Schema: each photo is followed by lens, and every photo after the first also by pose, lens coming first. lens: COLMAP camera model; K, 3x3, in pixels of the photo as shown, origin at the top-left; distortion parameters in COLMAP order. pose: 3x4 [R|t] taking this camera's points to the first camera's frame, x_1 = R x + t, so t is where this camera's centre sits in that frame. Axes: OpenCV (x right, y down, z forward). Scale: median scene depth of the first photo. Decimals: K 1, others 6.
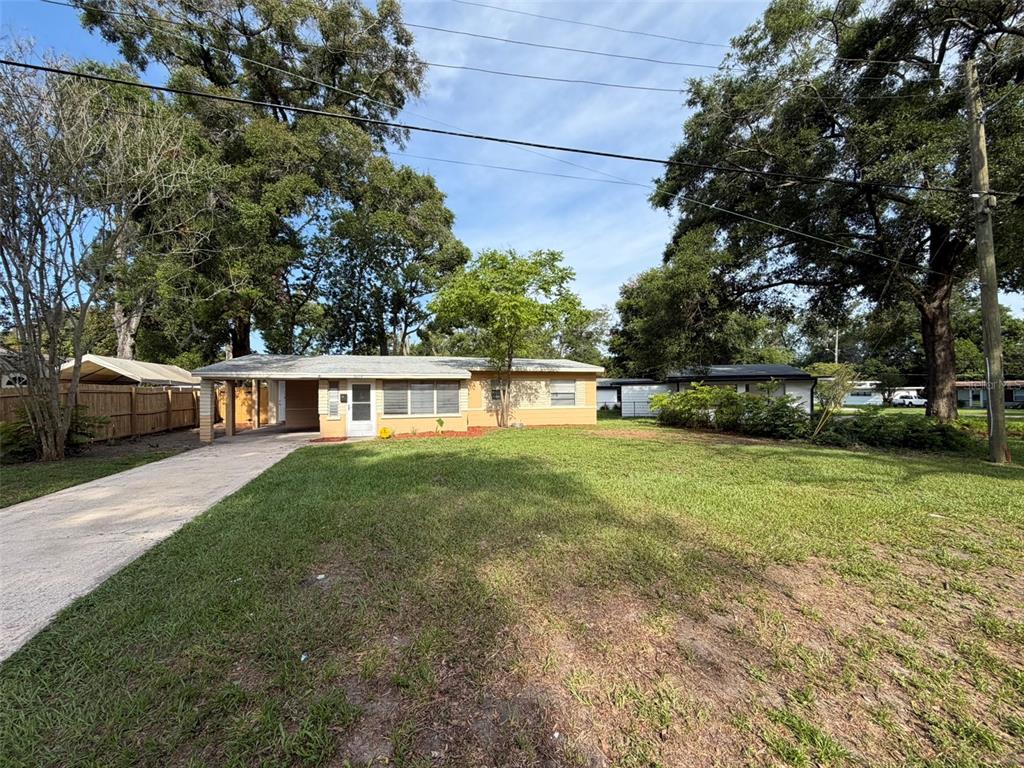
lens RADIAL K [[411.2, 0, 506.7], [0, 411.2, 388.0], [0, 0, 1]] dist [-0.000687, 0.000036]
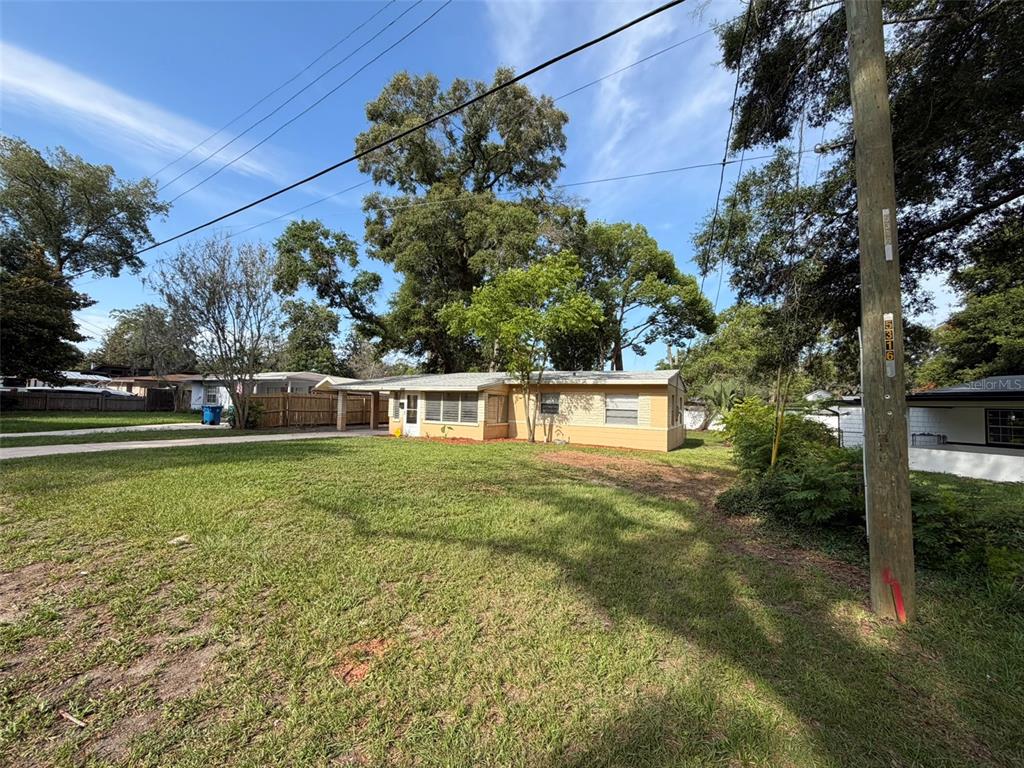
lens RADIAL K [[406.6, 0, 512.0], [0, 406.6, 384.0], [0, 0, 1]] dist [-0.000234, -0.000014]
pose [[0.706664, -0.006870, -0.707516, 0.585717], [-0.026235, 0.999011, -0.035904, -0.004592], [0.707063, 0.043934, 0.705785, 0.251270]]
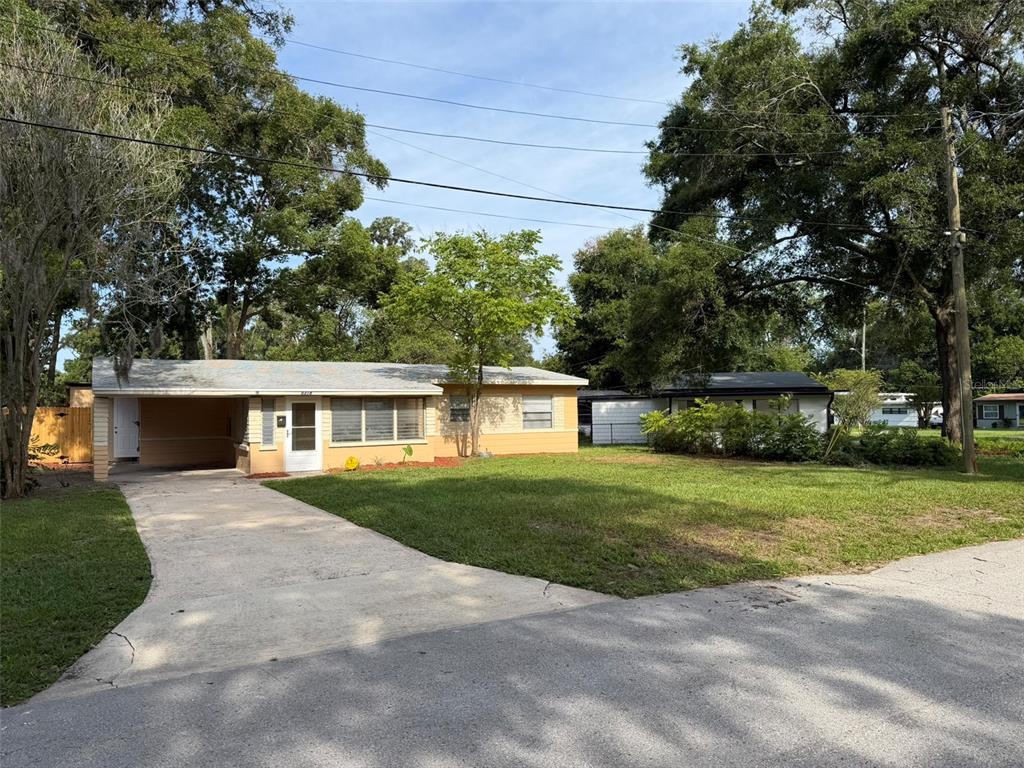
lens RADIAL K [[715.0, 0, 512.0], [0, 715.0, 384.0], [0, 0, 1]] dist [0.136390, -0.207475]
pose [[0.976425, 0.001939, 0.215847, -0.204252], [0.003712, 0.999661, -0.025770, -0.006417], [-0.215824, 0.025964, 0.976087, -0.310328]]
